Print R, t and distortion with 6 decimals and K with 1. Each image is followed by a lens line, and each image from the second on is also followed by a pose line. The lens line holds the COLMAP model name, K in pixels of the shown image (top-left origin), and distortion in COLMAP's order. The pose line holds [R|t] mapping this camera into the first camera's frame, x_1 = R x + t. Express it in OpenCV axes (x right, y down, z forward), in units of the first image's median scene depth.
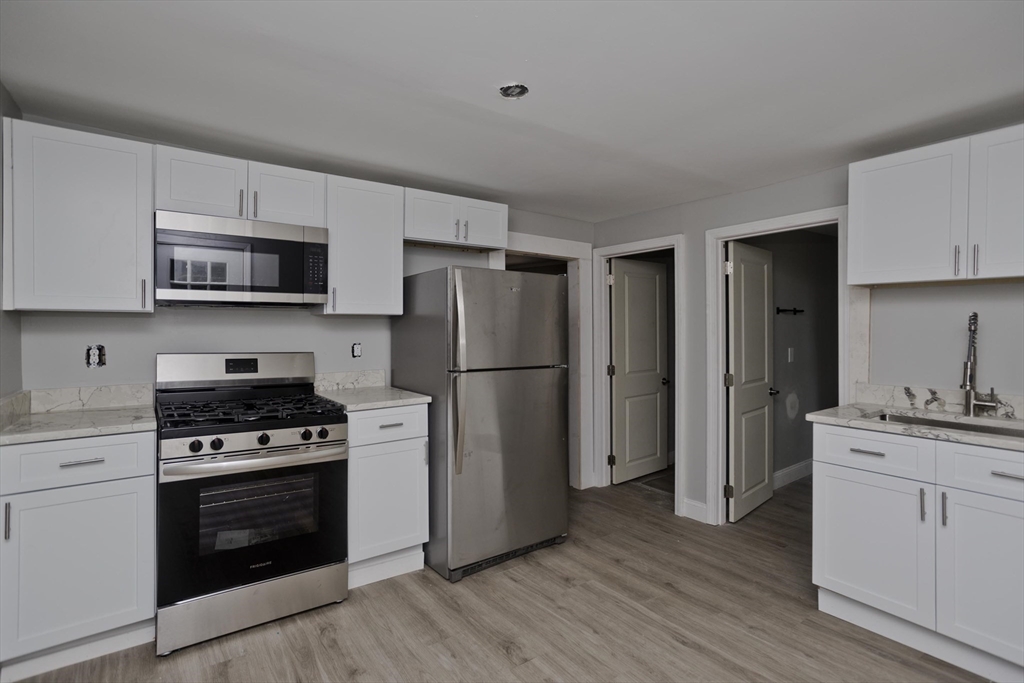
lens RADIAL K [[514.5, 0, 509.6], [0, 514.5, 330.5], [0, 0, 1]] dist [-0.035656, 0.015095]
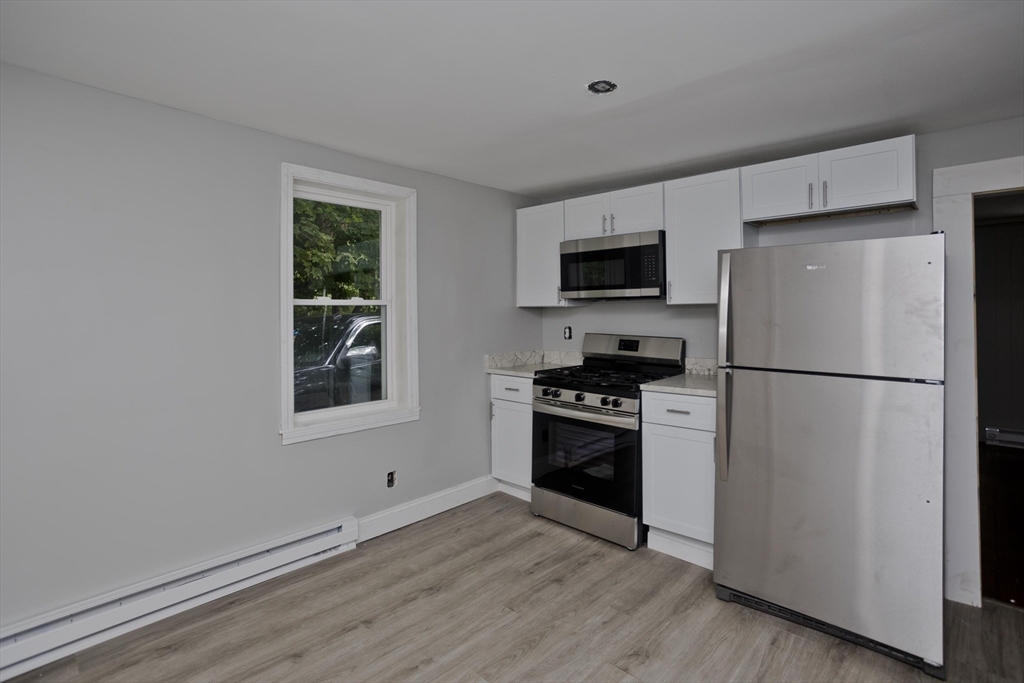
lens RADIAL K [[492.6, 0, 506.3], [0, 492.6, 312.8], [0, 0, 1]] dist [-0.037813, 0.015443]
pose [[0.181444, -0.001722, -0.983400, 0.740469], [-0.004522, 0.999986, -0.002585, -0.010985], [0.983391, 0.004916, 0.181433, 0.518828]]
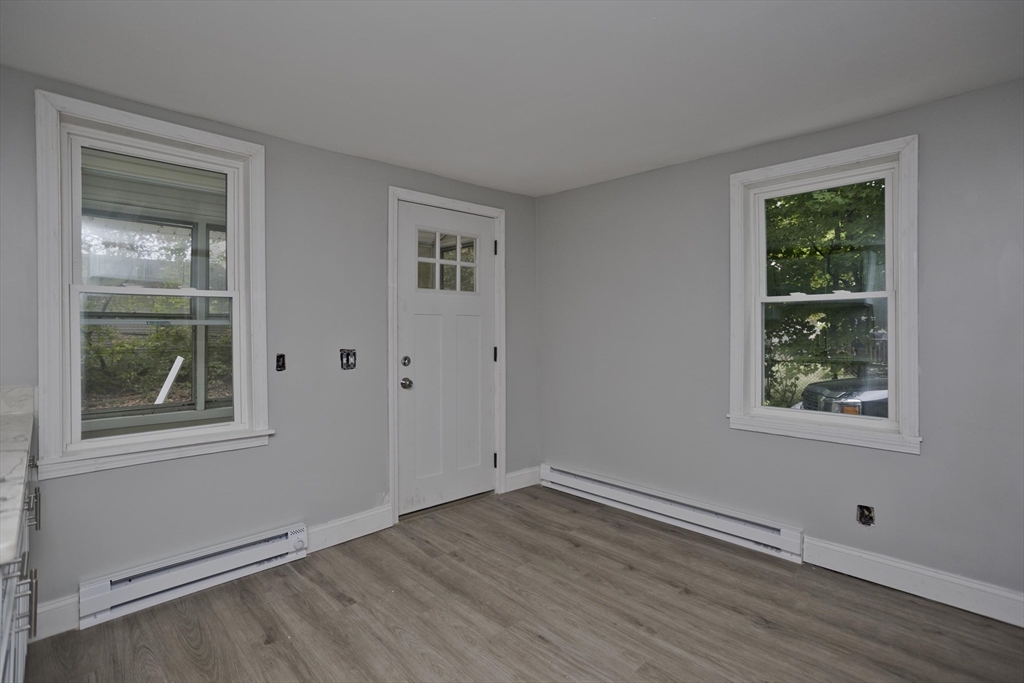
lens RADIAL K [[492.6, 0, 524.3], [0, 492.6, 322.7], [0, 0, 1]] dist [-0.037813, 0.015443]
pose [[-0.986137, 0.000938, -0.165928, 0.357294], [0.000059, 0.999986, 0.005302, 0.010804], [0.165930, 0.005219, -0.986124, 1.223556]]
